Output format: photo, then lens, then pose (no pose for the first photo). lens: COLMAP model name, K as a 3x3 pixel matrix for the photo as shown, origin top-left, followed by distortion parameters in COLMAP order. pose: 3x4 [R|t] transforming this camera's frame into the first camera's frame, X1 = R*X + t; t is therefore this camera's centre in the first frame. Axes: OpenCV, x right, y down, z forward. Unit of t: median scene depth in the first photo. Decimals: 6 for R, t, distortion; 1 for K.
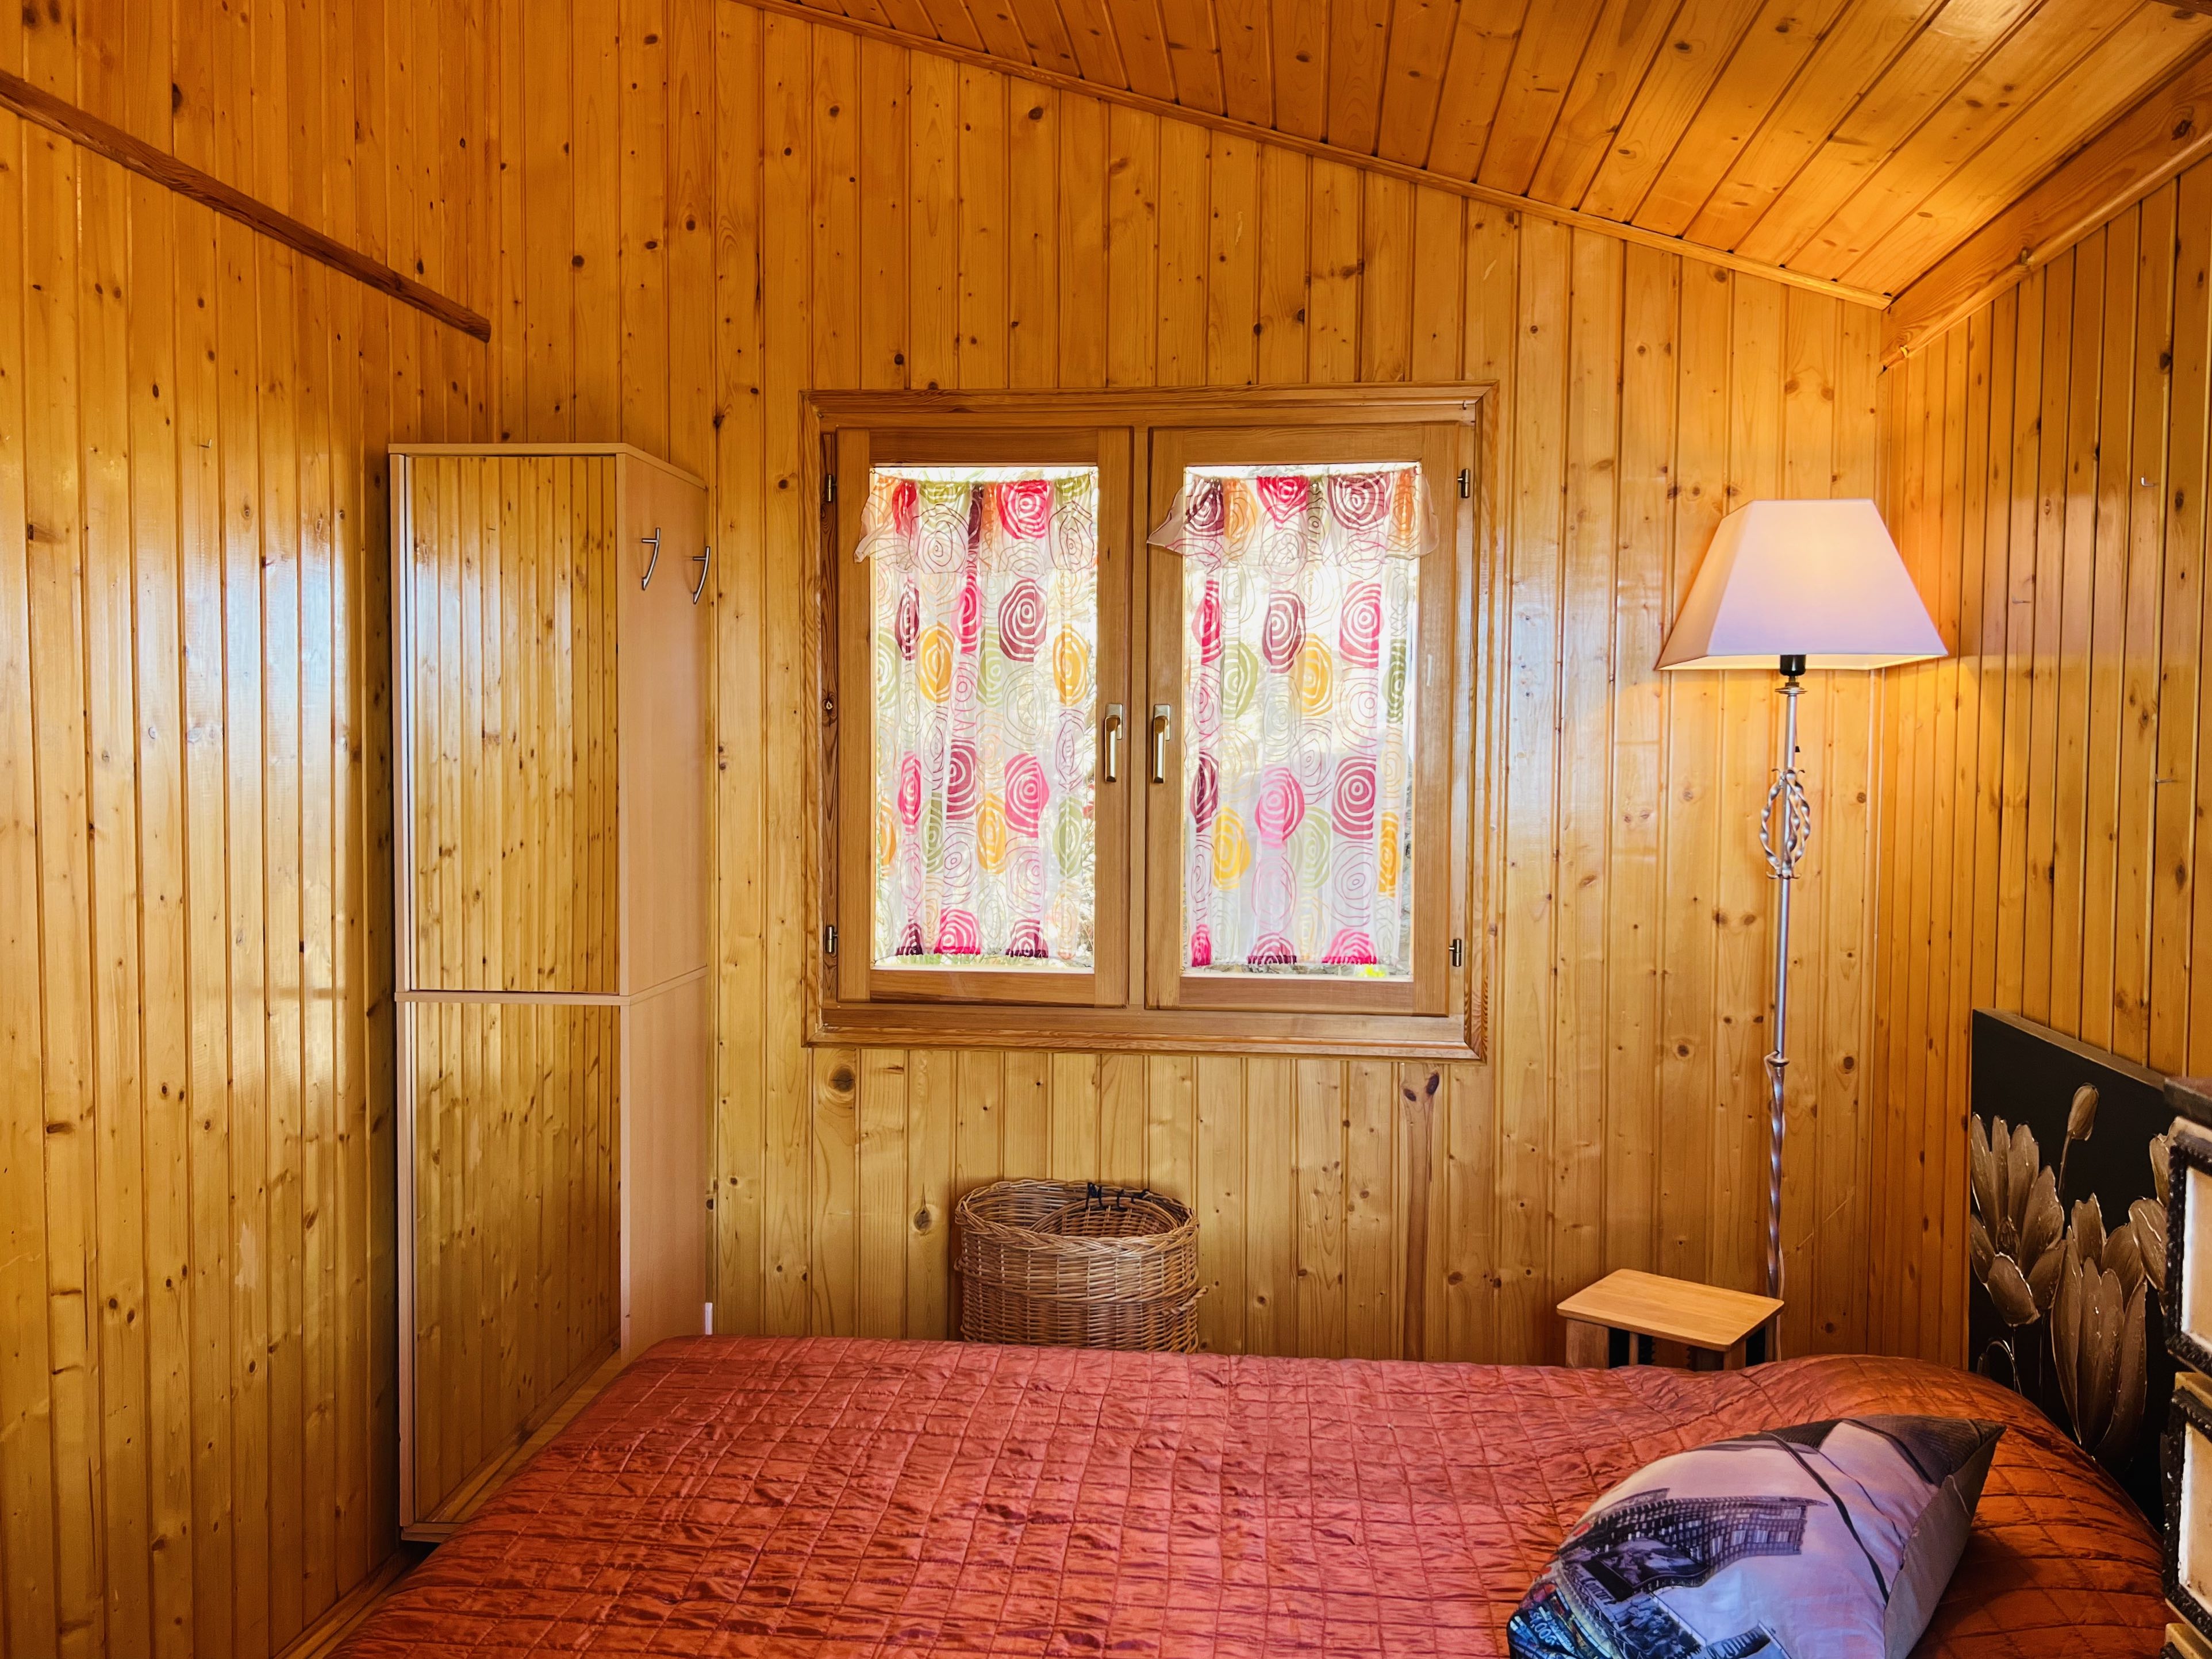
lens RADIAL K [[1734.4, 0, 1106.0], [0, 1734.4, 829.5], [0, 0, 1]] dist [0.130552, -0.208972]
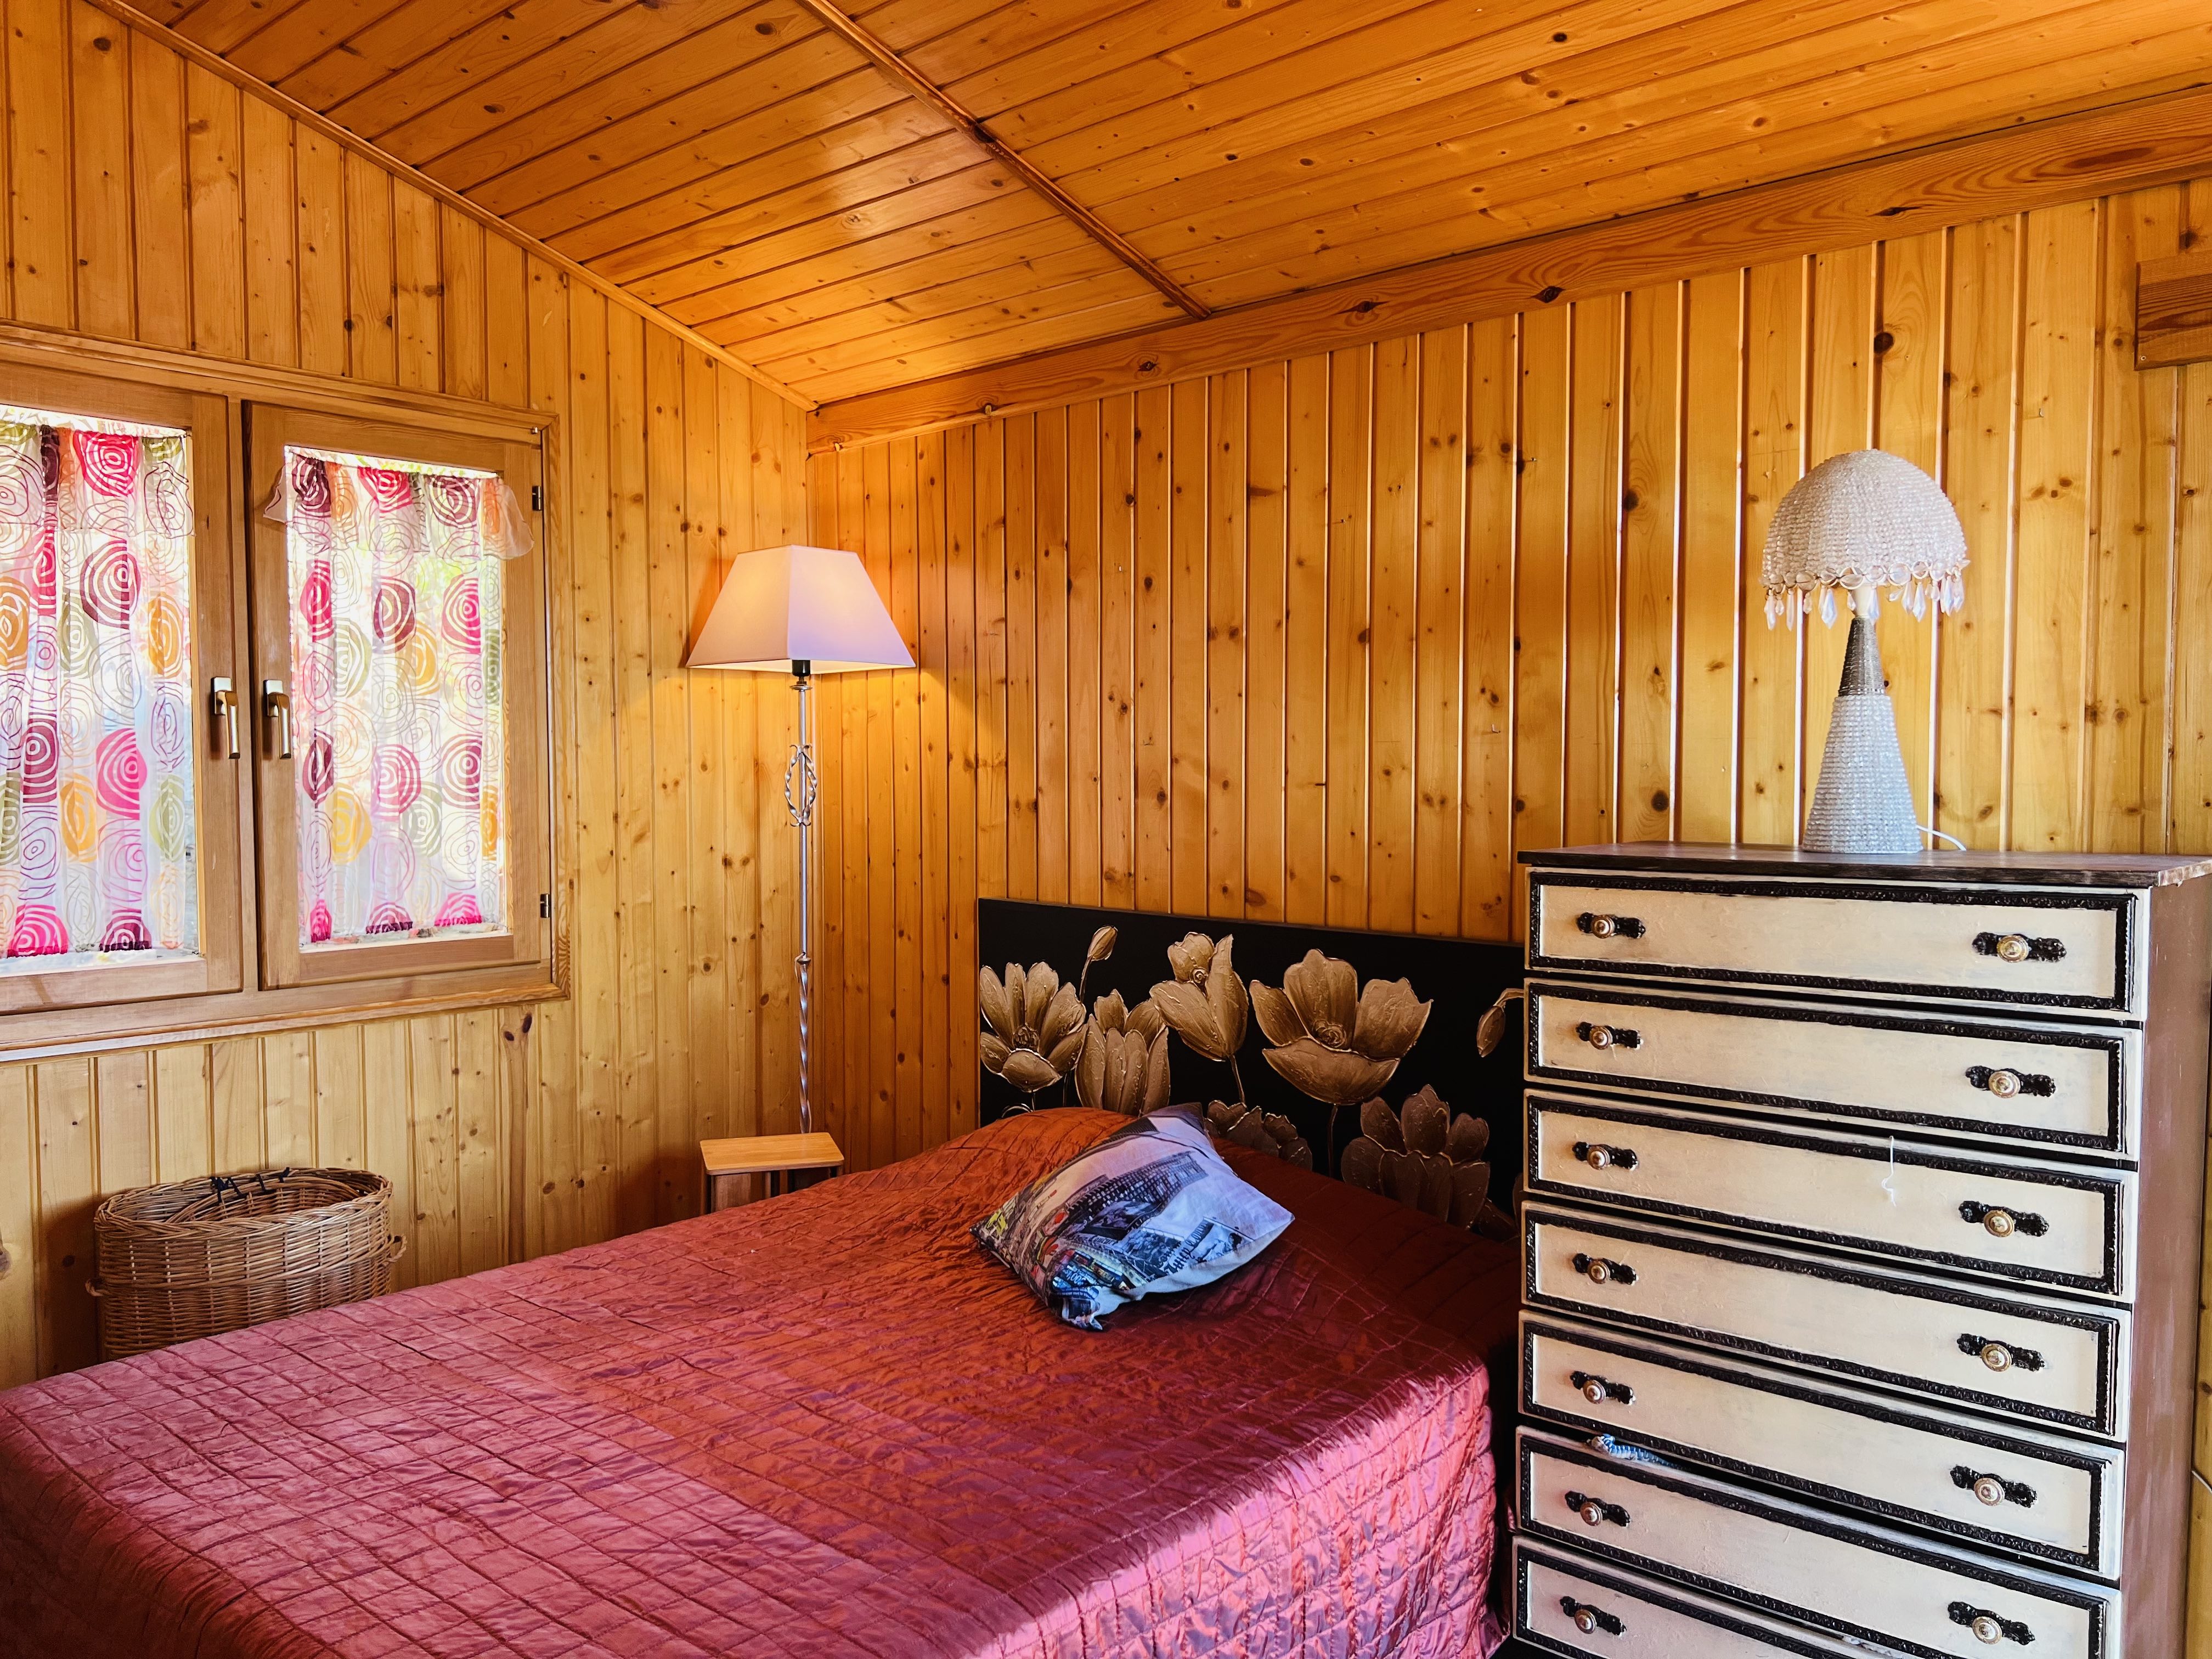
lens RADIAL K [[1690.4, 0, 1087.1], [0, 1690.4, 844.3], [0, 0, 1]] dist [0.070292, -0.084704]
pose [[0.579192, -0.046192, 0.813881, -0.505791], [0.042487, 0.998747, 0.026448, 0.015522], [-0.814083, 0.019261, 0.580429, 0.057485]]
